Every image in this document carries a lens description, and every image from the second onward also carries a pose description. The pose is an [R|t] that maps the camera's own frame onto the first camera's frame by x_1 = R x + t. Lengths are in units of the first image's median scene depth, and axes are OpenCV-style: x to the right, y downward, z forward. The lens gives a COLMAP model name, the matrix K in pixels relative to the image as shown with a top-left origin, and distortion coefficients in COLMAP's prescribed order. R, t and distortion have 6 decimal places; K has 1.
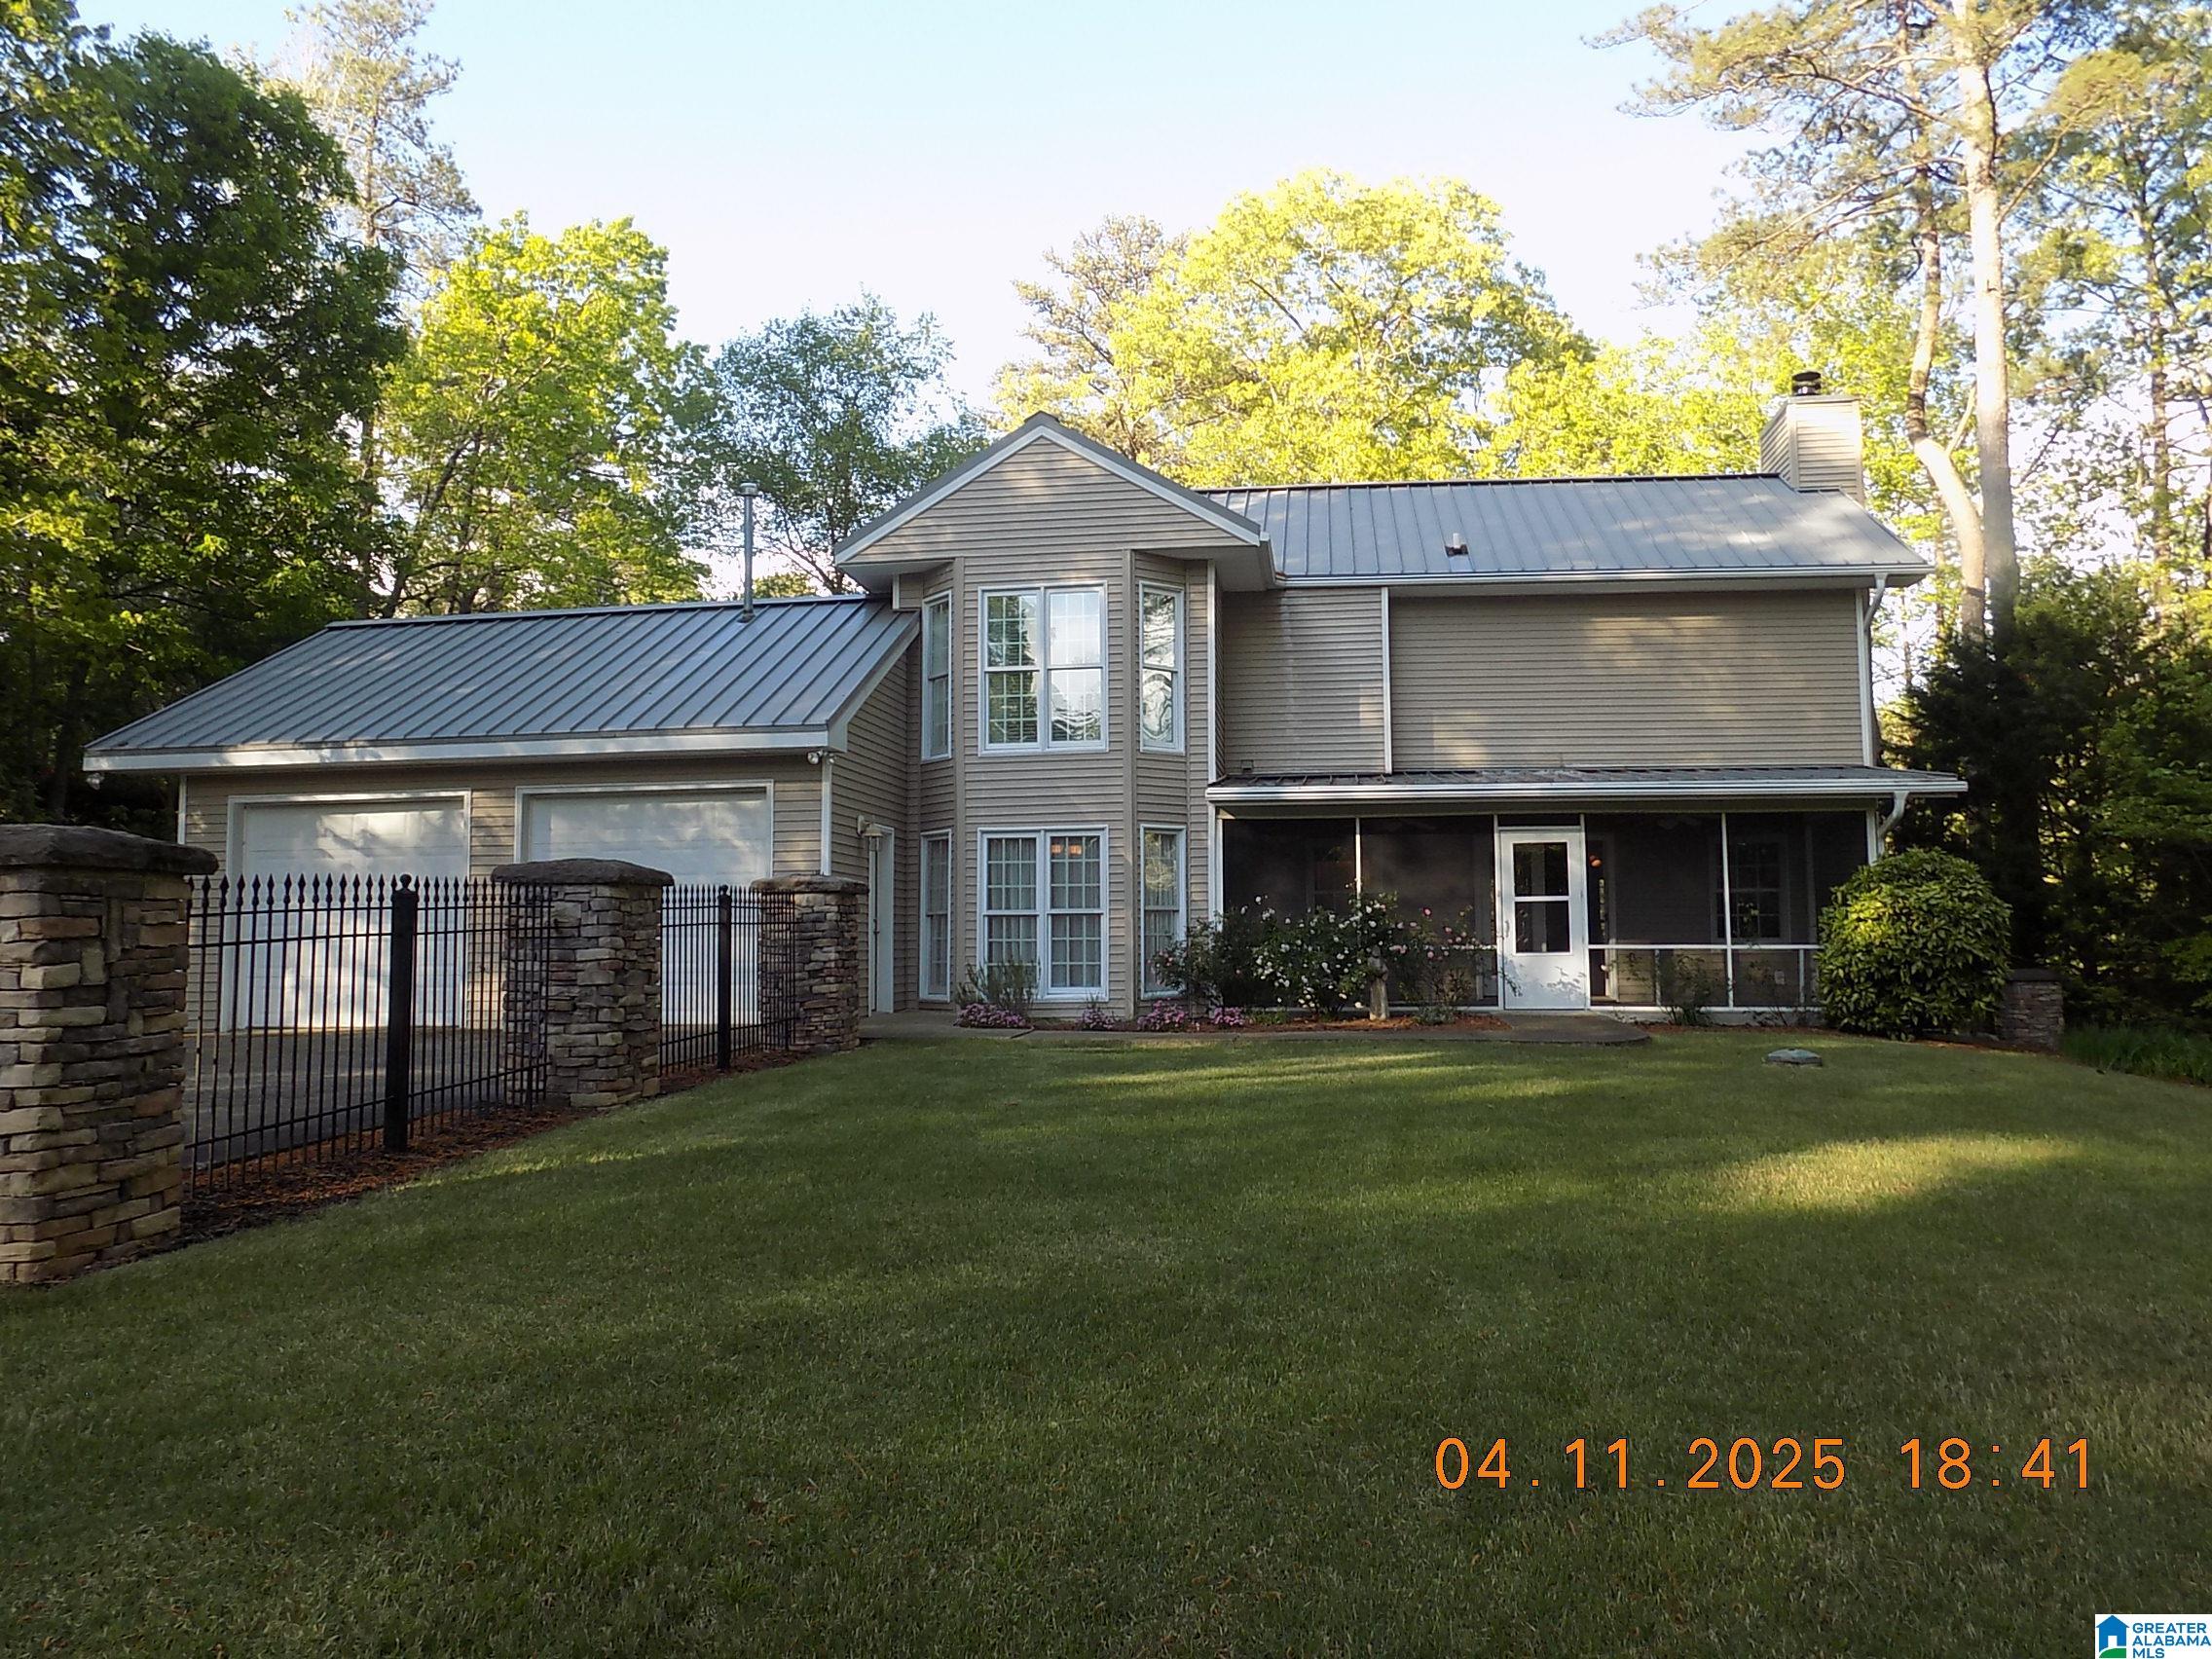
lens RADIAL K [[1569.6, 0, 1106.0], [0, 1569.6, 829.5], [0, 0, 1]] dist [0.000600, 0.000077]
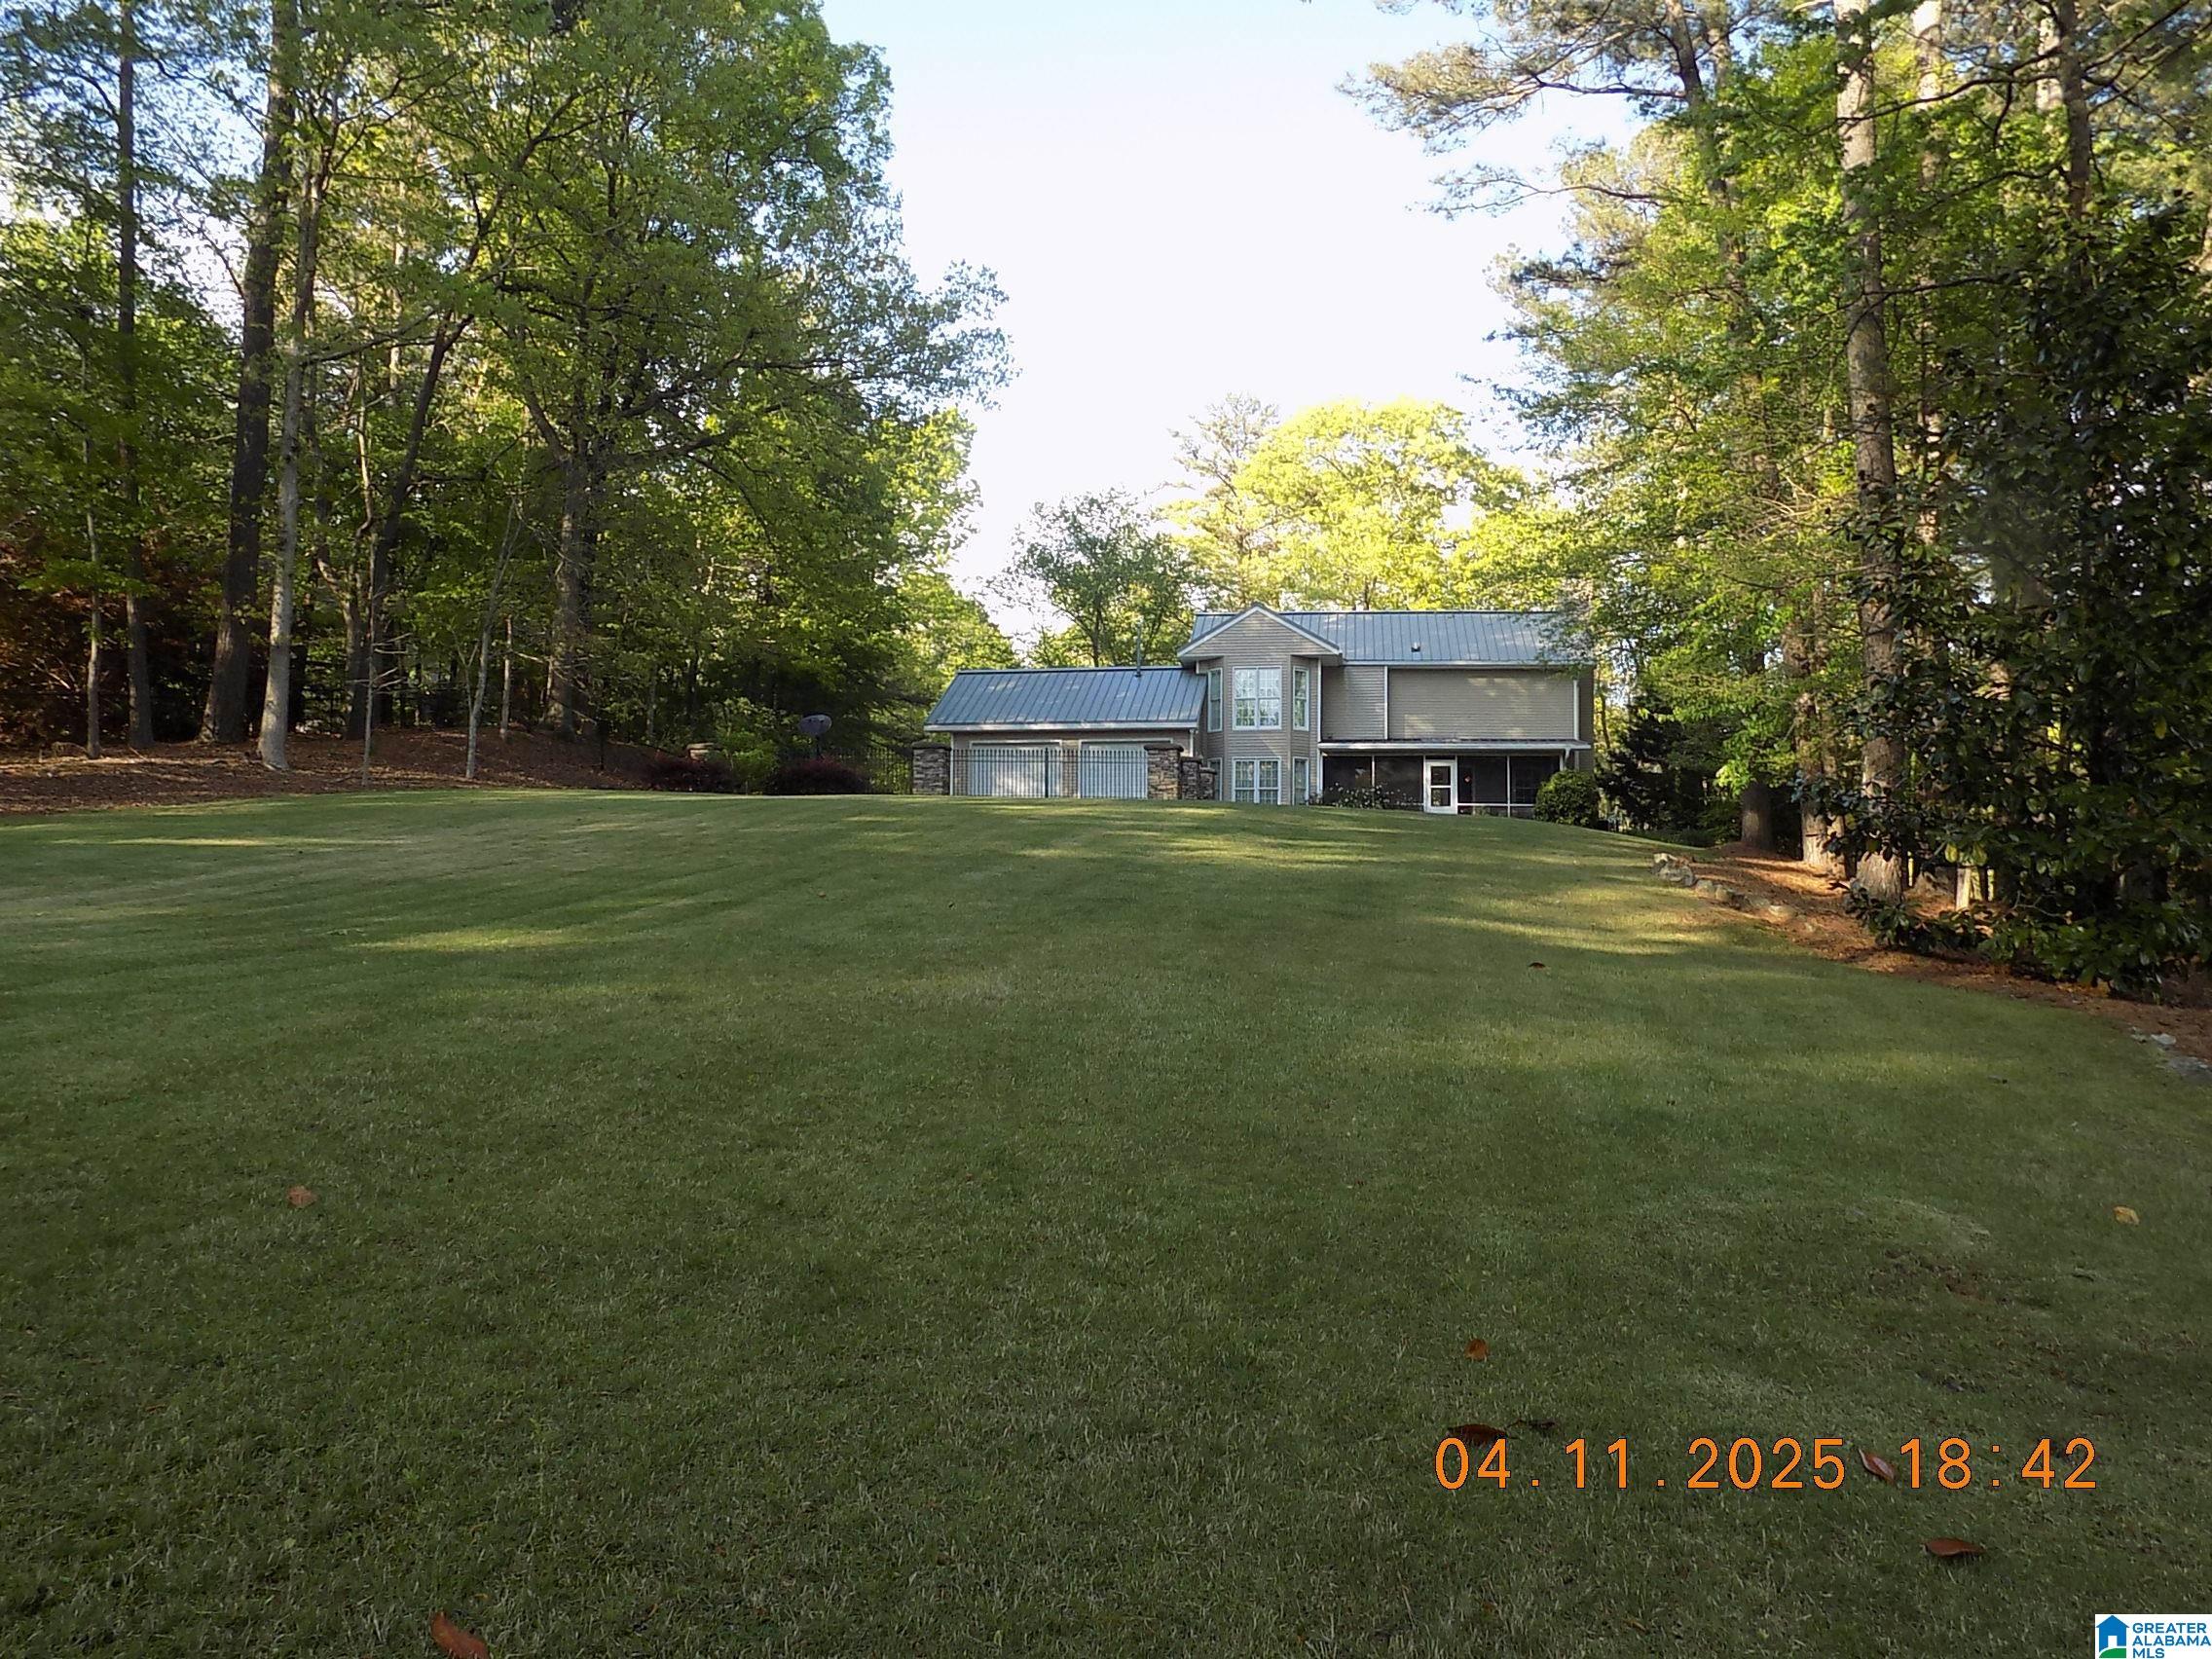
lens RADIAL K [[1569.6, 0, 1106.0], [0, 1569.6, 829.5], [0, 0, 1]] dist [0.000600, 0.000077]
pose [[0.999775, 0.017242, -0.012362, -0.261190], [-0.016918, 0.999522, 0.025858, 0.057214], [0.012802, -0.025643, 0.999589, -1.693525]]
